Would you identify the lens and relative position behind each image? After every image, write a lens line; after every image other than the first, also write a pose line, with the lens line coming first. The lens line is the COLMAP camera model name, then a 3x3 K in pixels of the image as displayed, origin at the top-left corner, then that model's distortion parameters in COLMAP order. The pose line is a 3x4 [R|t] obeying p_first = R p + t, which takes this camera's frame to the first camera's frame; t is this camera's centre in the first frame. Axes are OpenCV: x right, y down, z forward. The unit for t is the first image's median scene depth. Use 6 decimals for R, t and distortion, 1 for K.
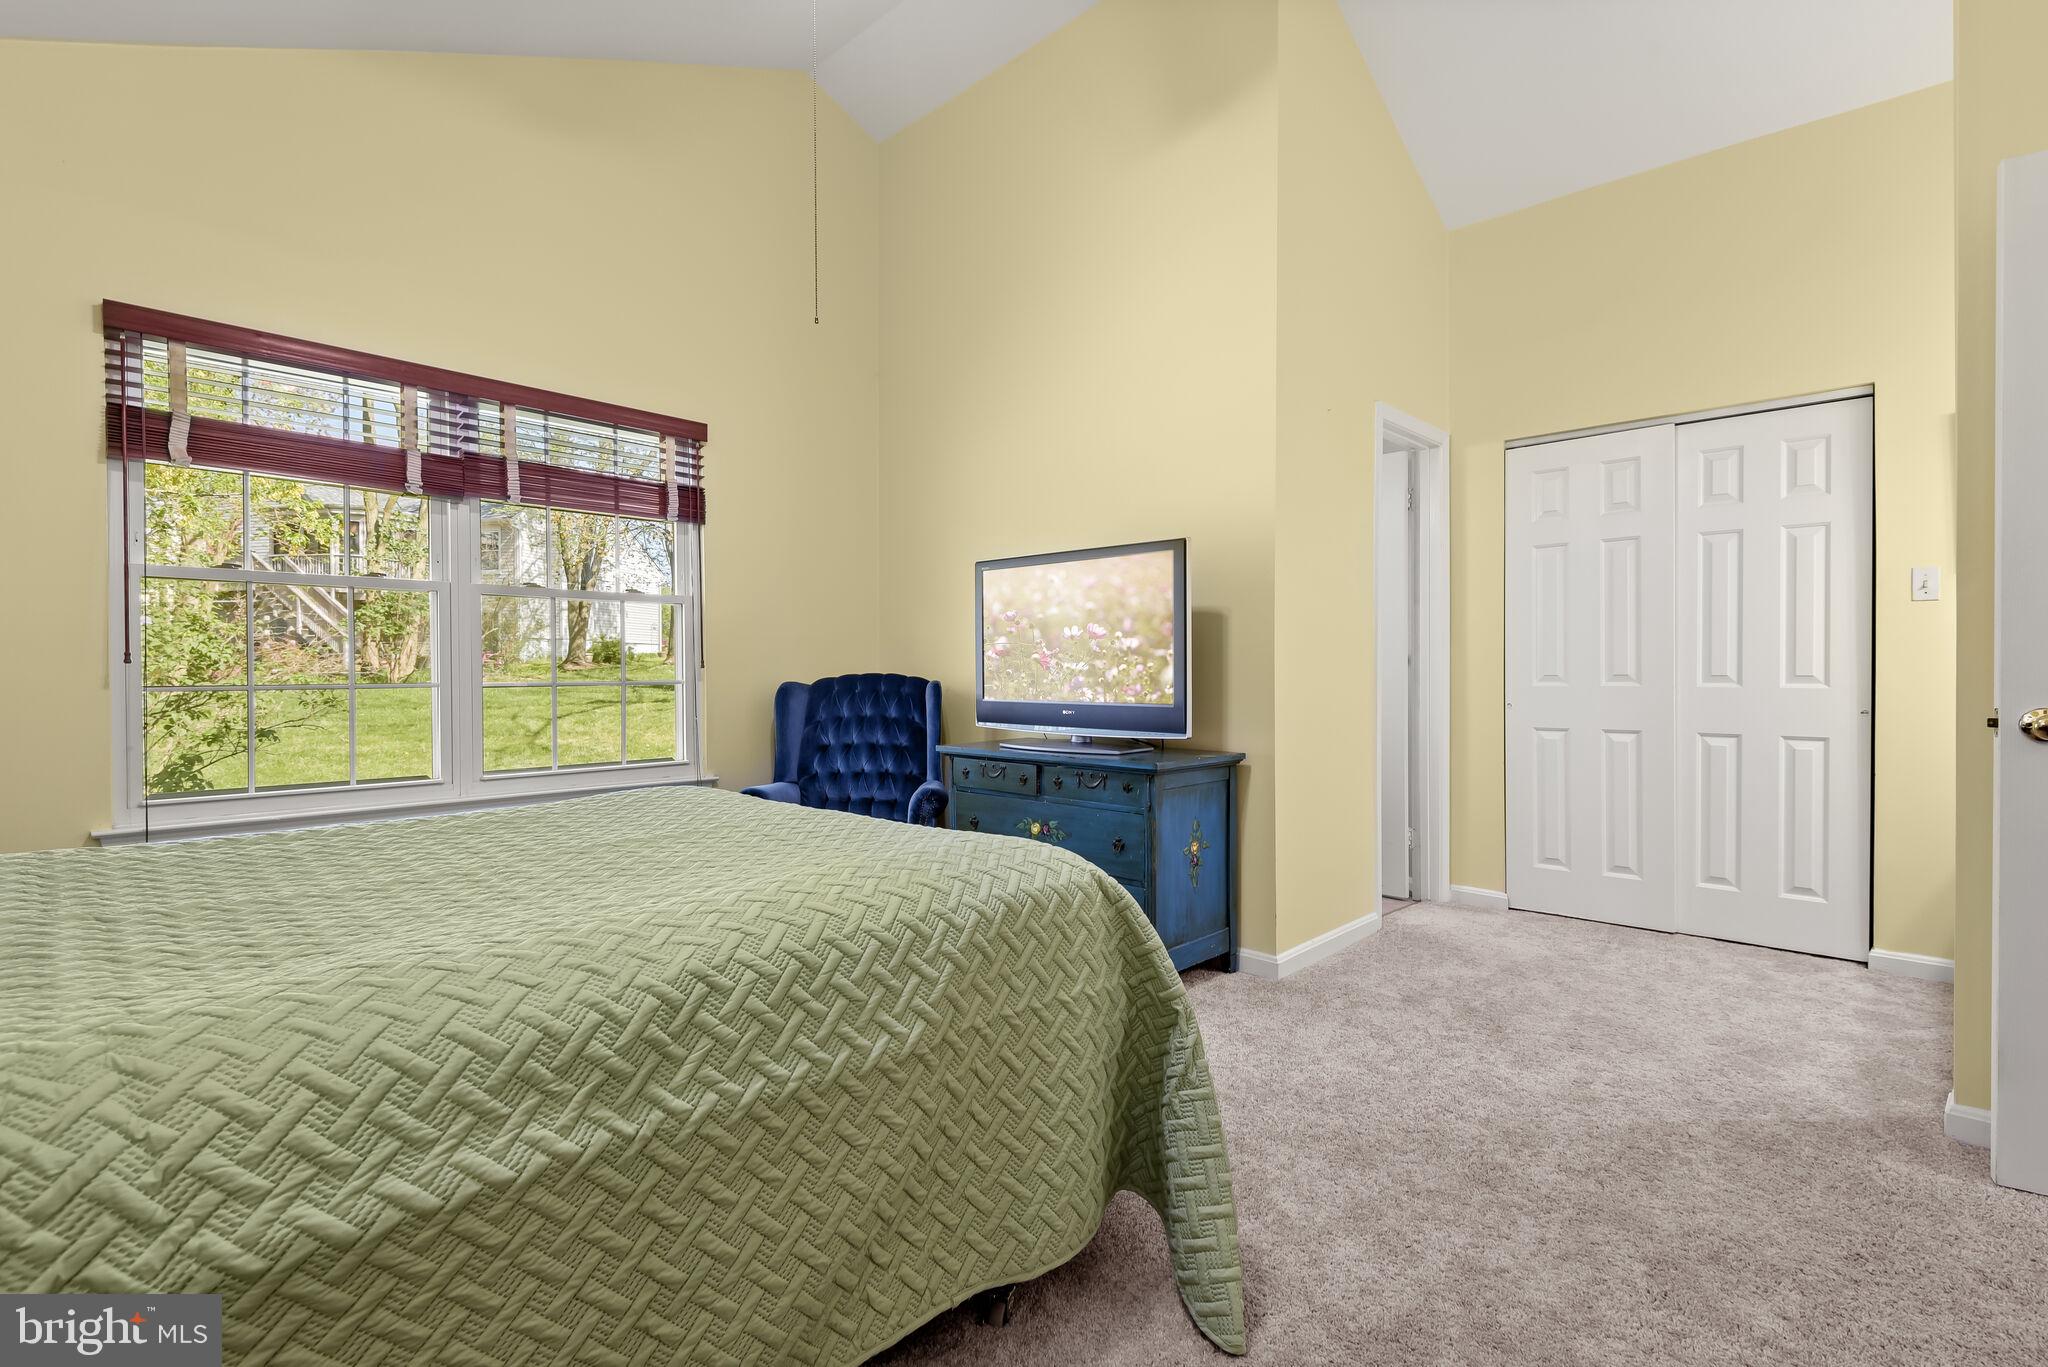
lens RADIAL K [[940.2, 0, 1016.6], [0, 940.2, 671.7], [0, 0, 1]] dist [0.023458, -0.012536]
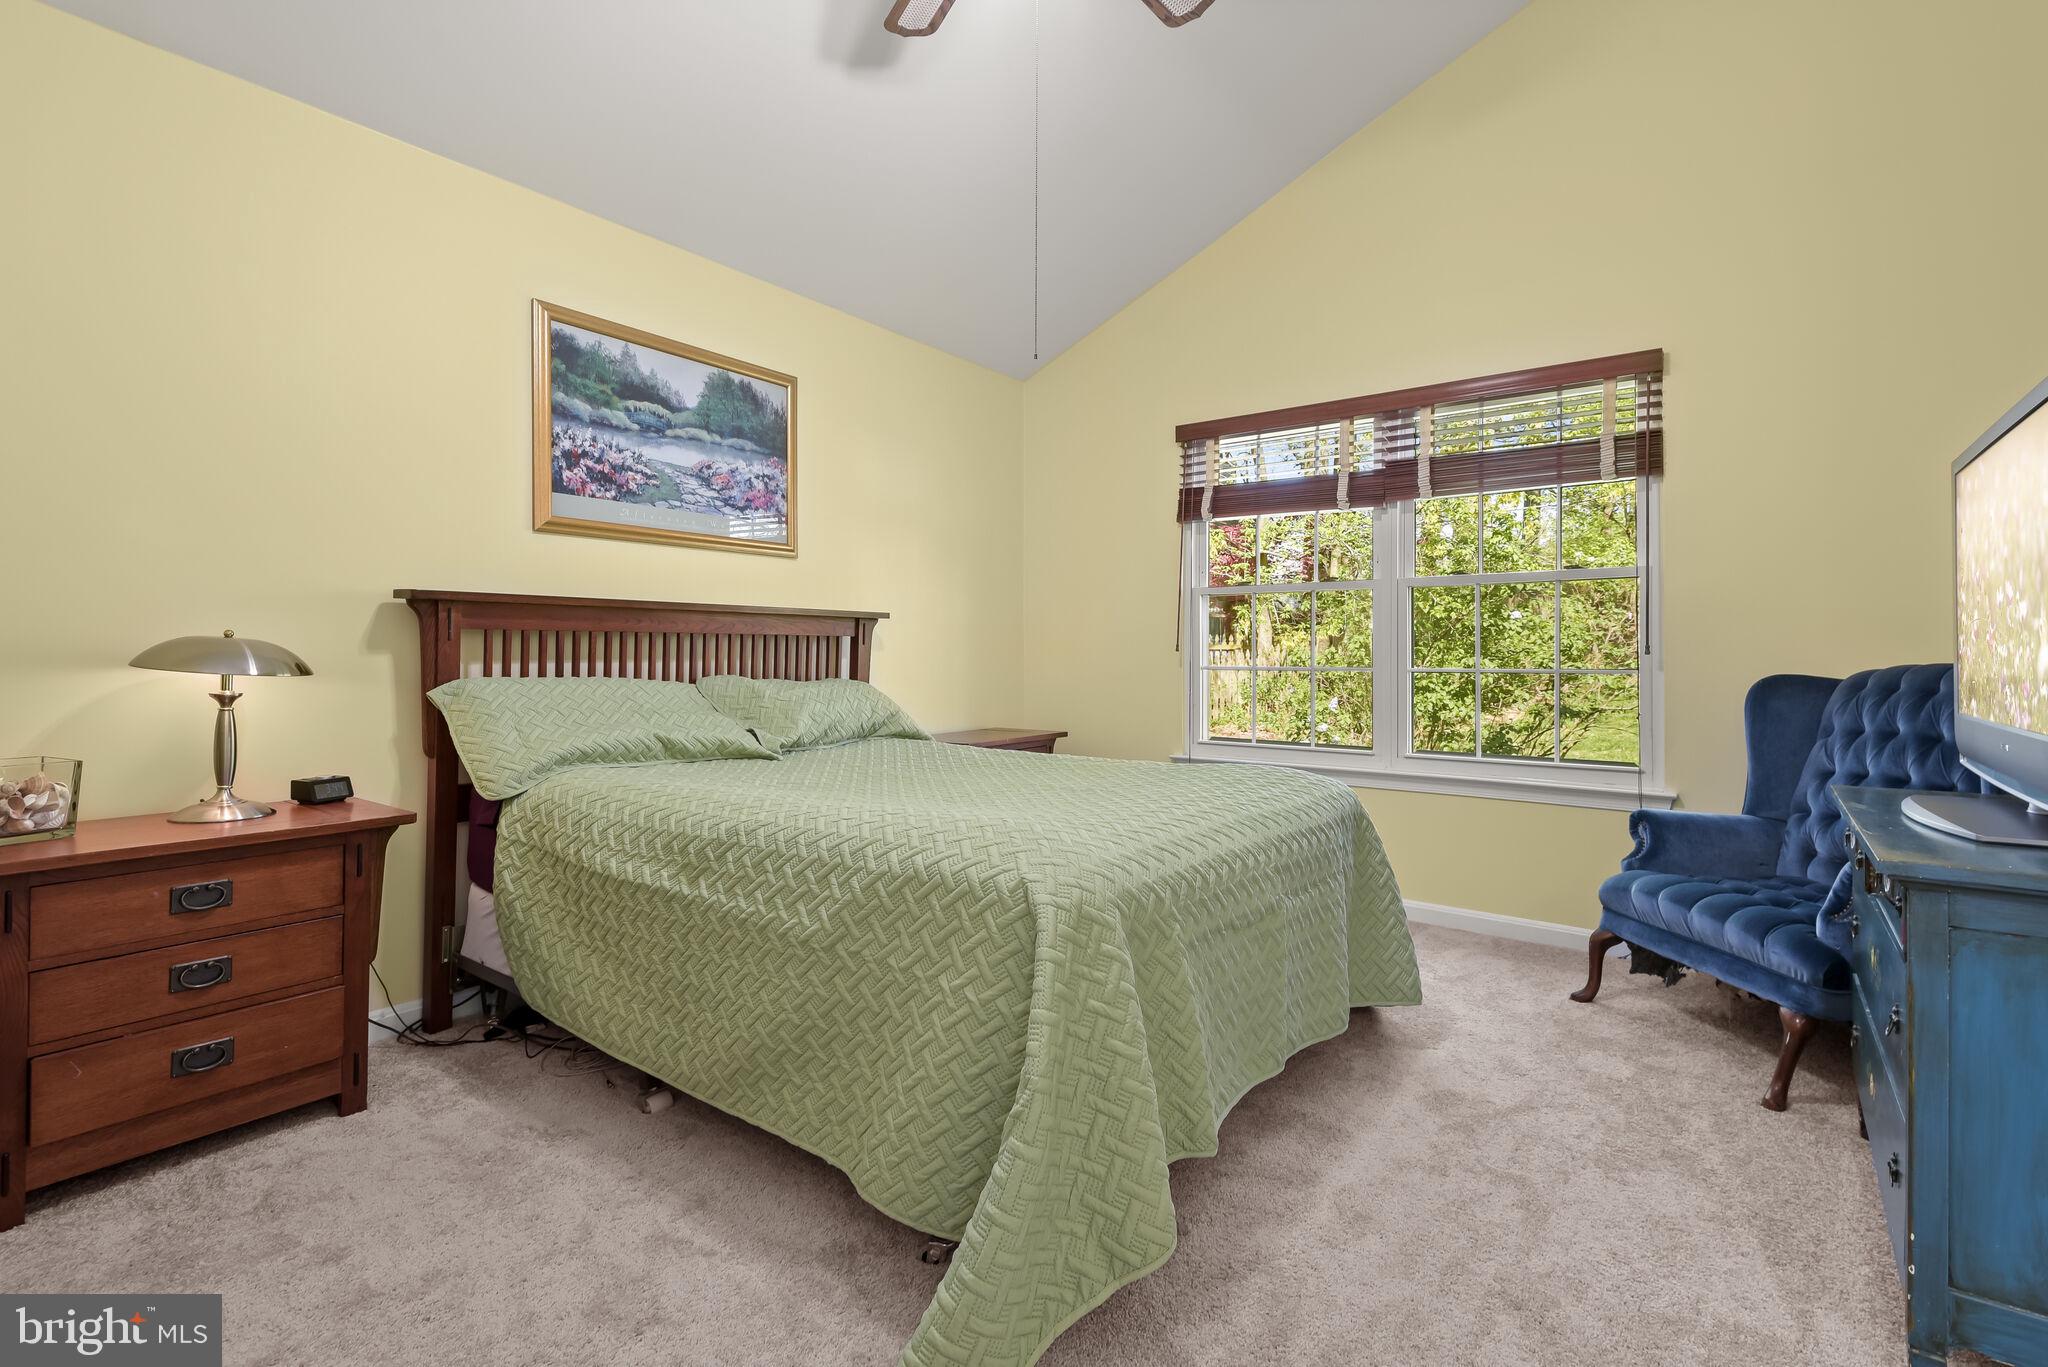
lens RADIAL K [[940.2, 0, 1006.7], [0, 940.2, 647.7], [0, 0, 1]] dist [0.023458, -0.012536]
pose [[0.115628, -0.004169, -0.993284, 0.563322], [-0.005084, 0.999976, -0.004789, -0.005073], [0.993280, 0.005603, 0.115604, 0.502976]]
